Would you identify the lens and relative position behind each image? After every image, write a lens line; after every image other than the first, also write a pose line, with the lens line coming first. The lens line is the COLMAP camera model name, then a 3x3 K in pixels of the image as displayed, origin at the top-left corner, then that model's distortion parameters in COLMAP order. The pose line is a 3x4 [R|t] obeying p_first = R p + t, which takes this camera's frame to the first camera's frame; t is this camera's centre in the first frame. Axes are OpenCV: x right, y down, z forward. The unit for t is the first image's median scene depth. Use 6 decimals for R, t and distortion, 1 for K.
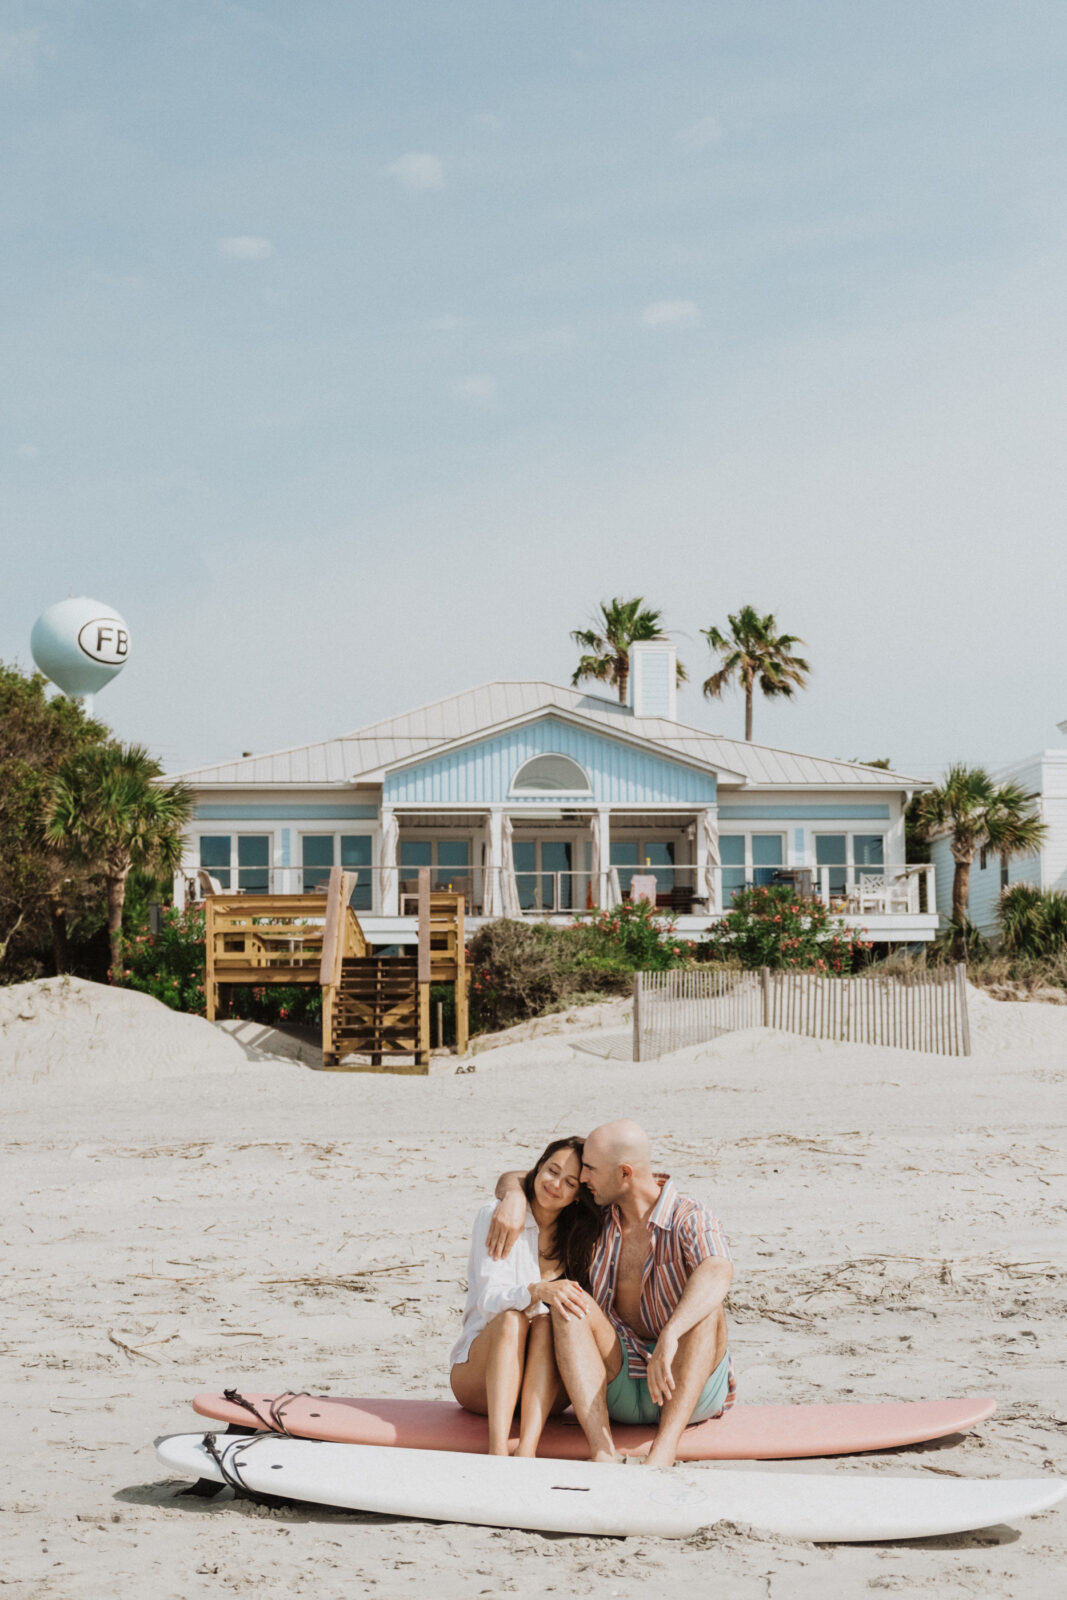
lens RADIAL K [[2626.5, 0, 533.5], [0, 2626.5, 800.0], [0, 0, 1]] dist [0.004962, 0.000516]
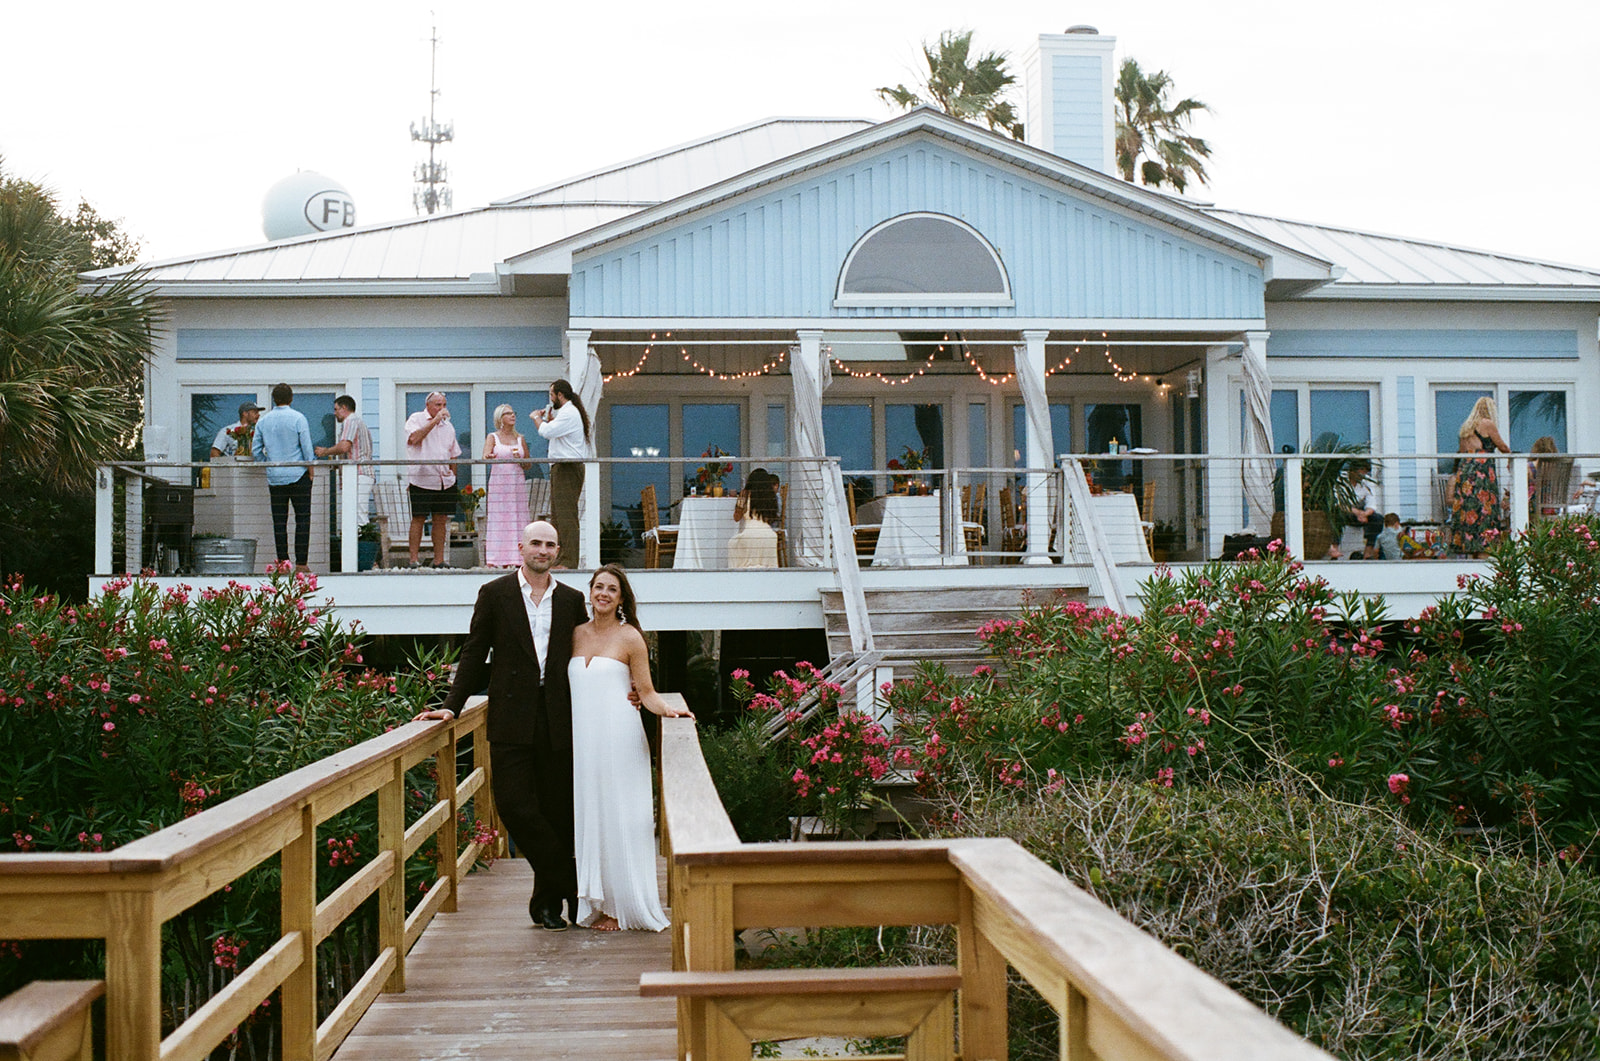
lens RADIAL K [[2608.0, 0, 800.0], [0, 2608.0, 530.5], [0, 0, 1]] dist [-0.469900, 0.026819]
pose [[0.999803, -0.000876, 0.019849, -0.024088], [-0.000391, 0.997967, 0.063727, 0.009240], [-0.019865, -0.063722, 0.997770, 0.512633]]
